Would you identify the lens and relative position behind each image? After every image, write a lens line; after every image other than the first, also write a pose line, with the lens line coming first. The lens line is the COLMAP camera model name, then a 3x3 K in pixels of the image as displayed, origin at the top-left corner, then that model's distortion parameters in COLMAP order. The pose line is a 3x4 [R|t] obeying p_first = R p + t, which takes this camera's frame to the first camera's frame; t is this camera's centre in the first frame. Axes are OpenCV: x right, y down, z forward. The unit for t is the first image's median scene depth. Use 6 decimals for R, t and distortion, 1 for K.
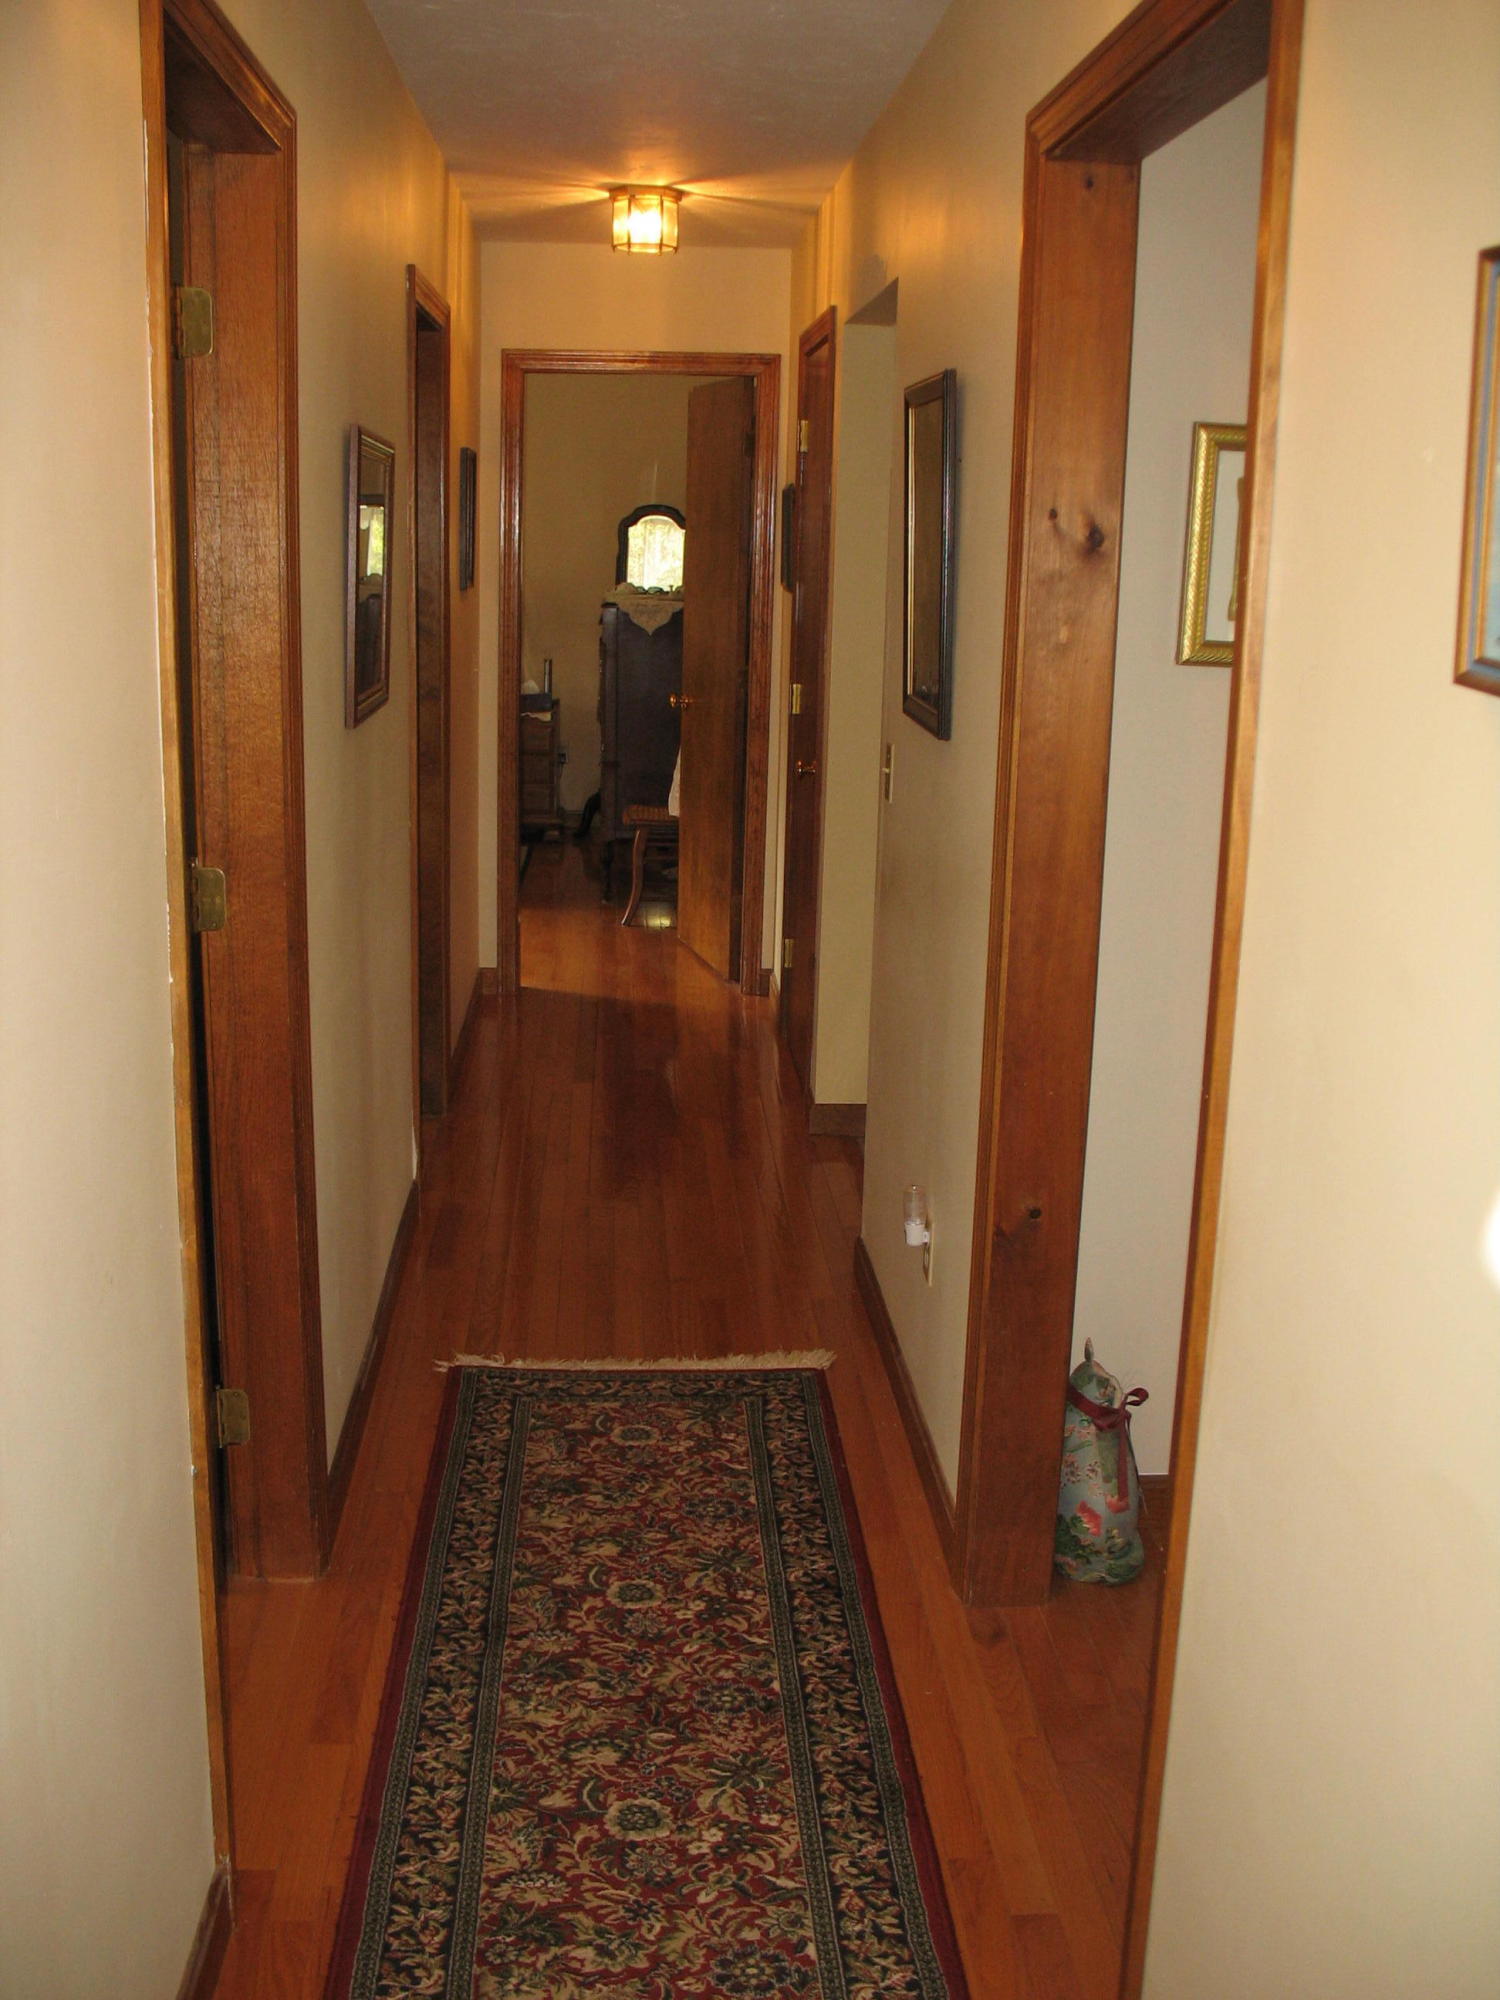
lens RADIAL K [[2077.6, 0, 738.8], [0, 2077.6, 1035.7], [0, 0, 1]] dist [-0.193931, 0.215412]
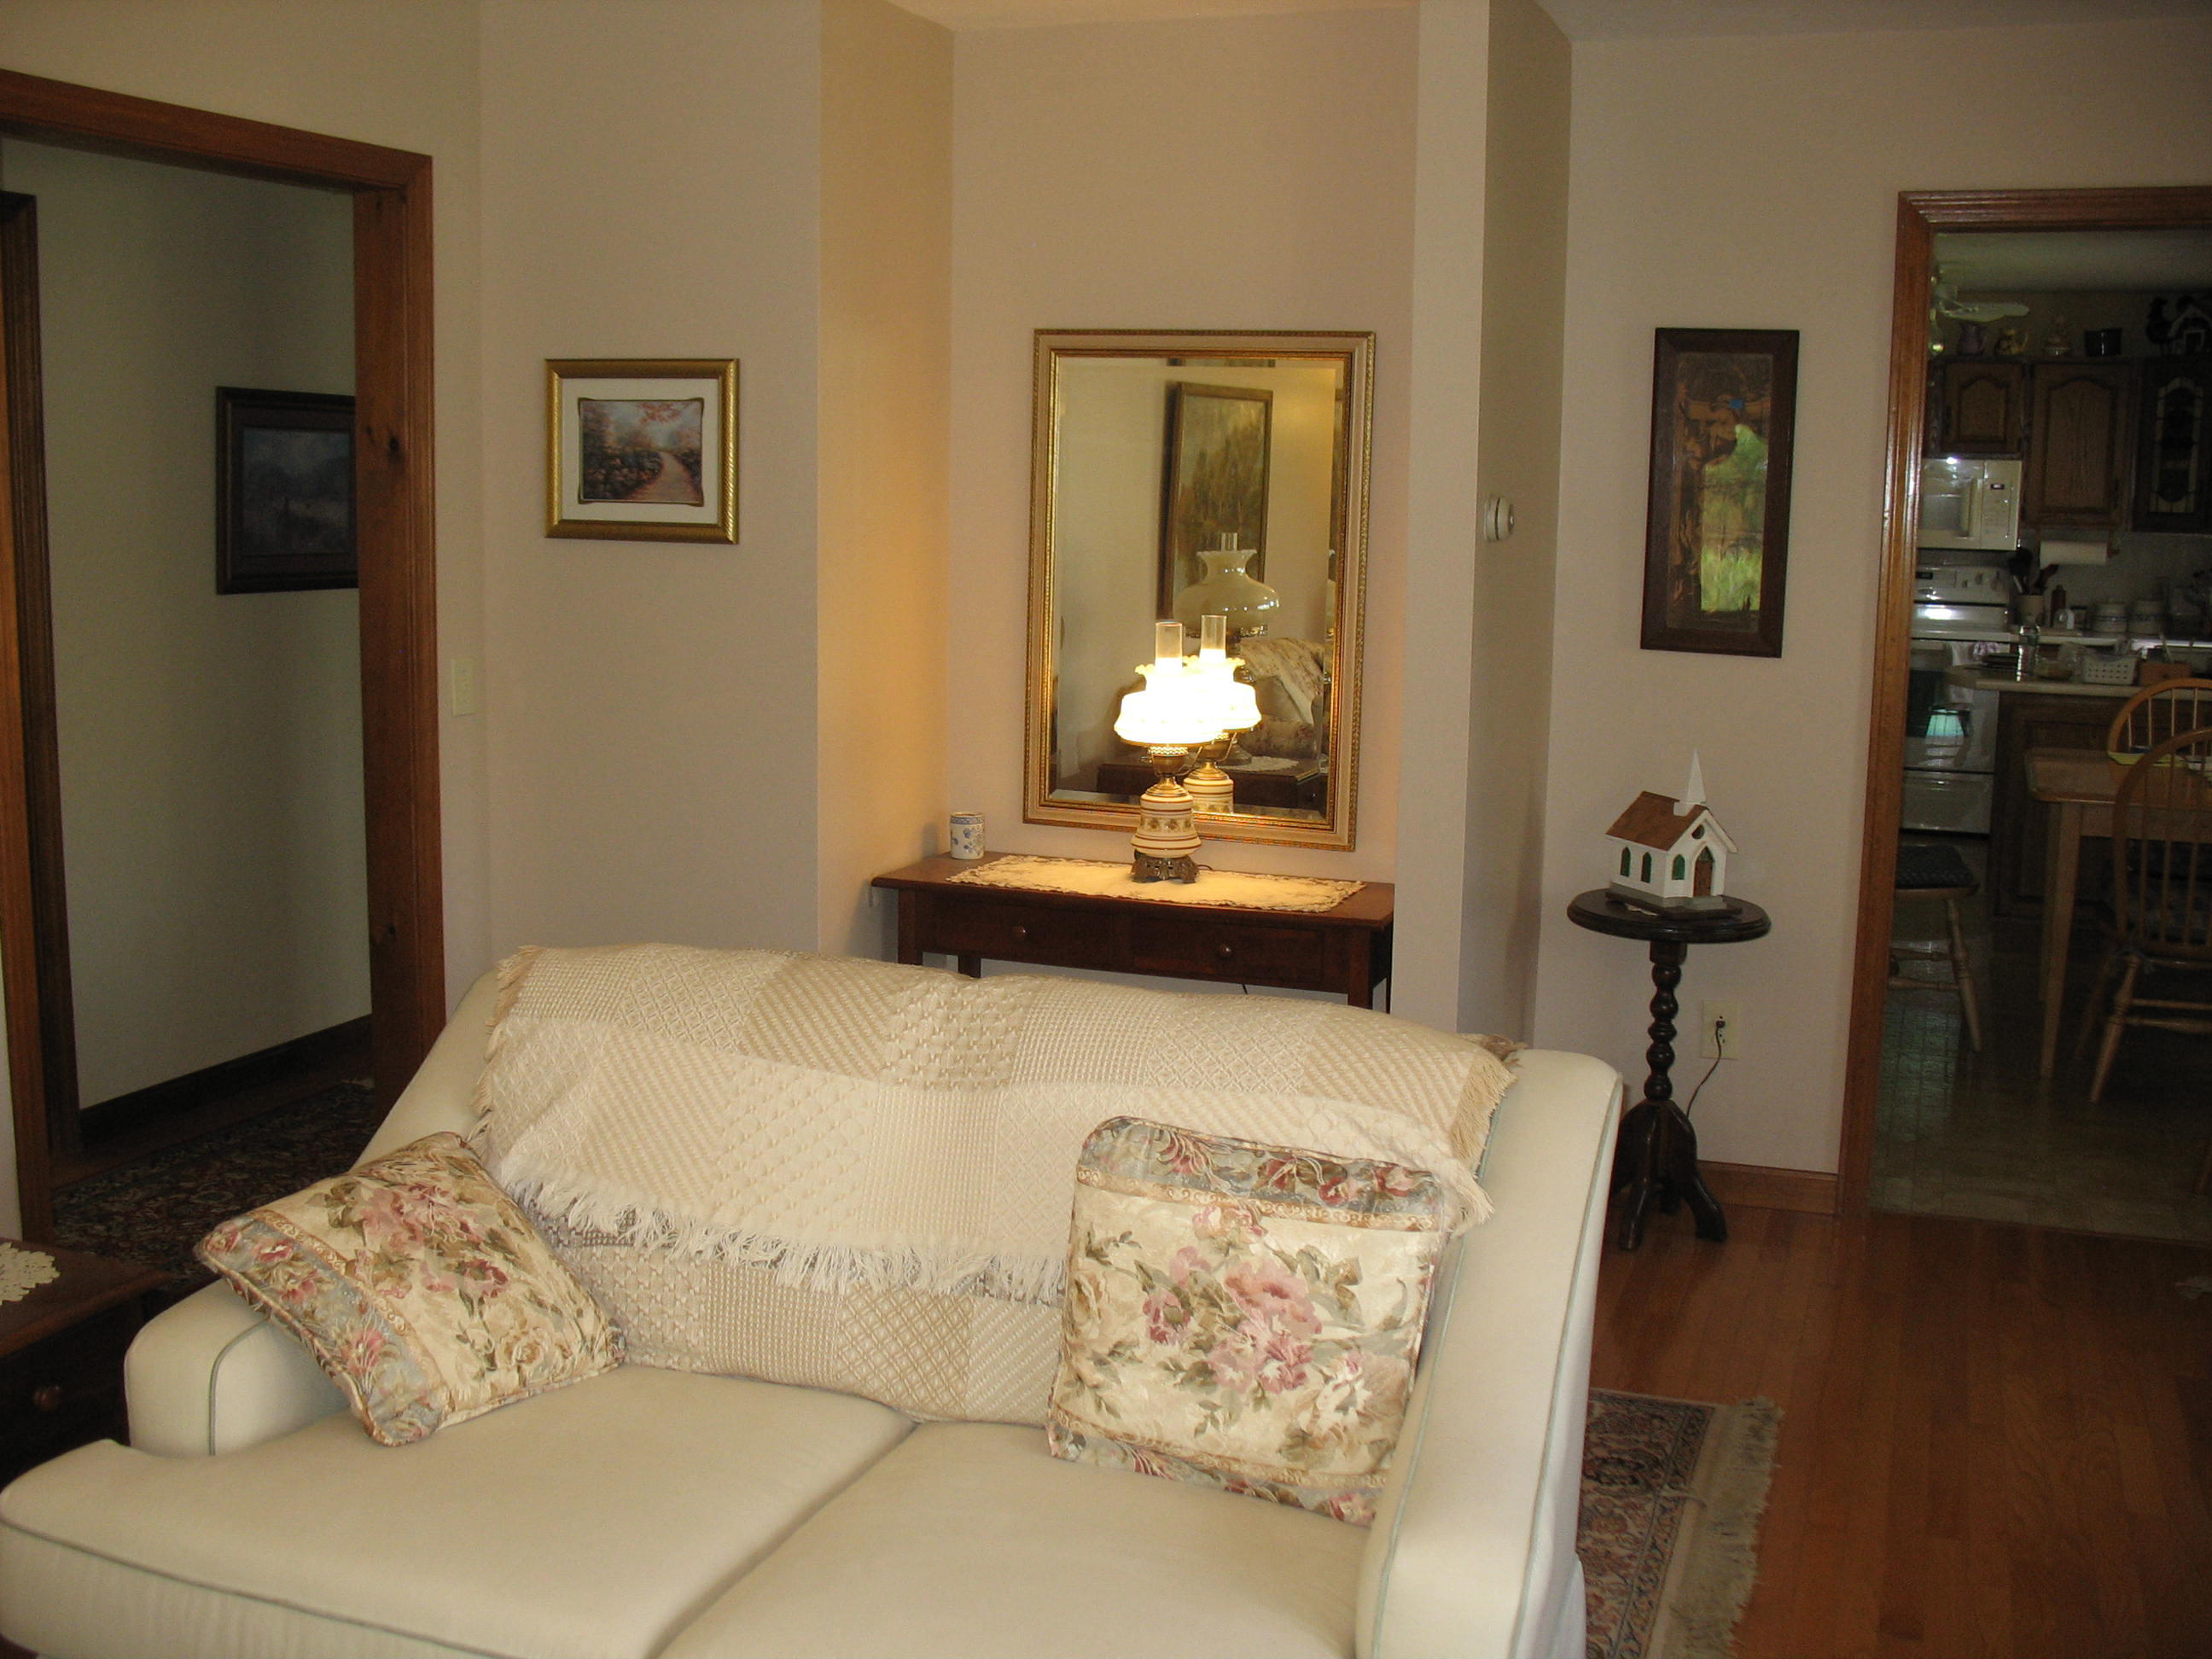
lens RADIAL K [[2297.8, 0, 1060.2], [0, 2297.8, 838.8], [0, 0, 1]] dist [-0.193931, 0.215412]
pose [[0.920649, 0.051674, -0.386957, 1.142175], [-0.087269, 0.993359, -0.074978, 0.100398], [0.380513, 0.102797, 0.919044, -0.226801]]
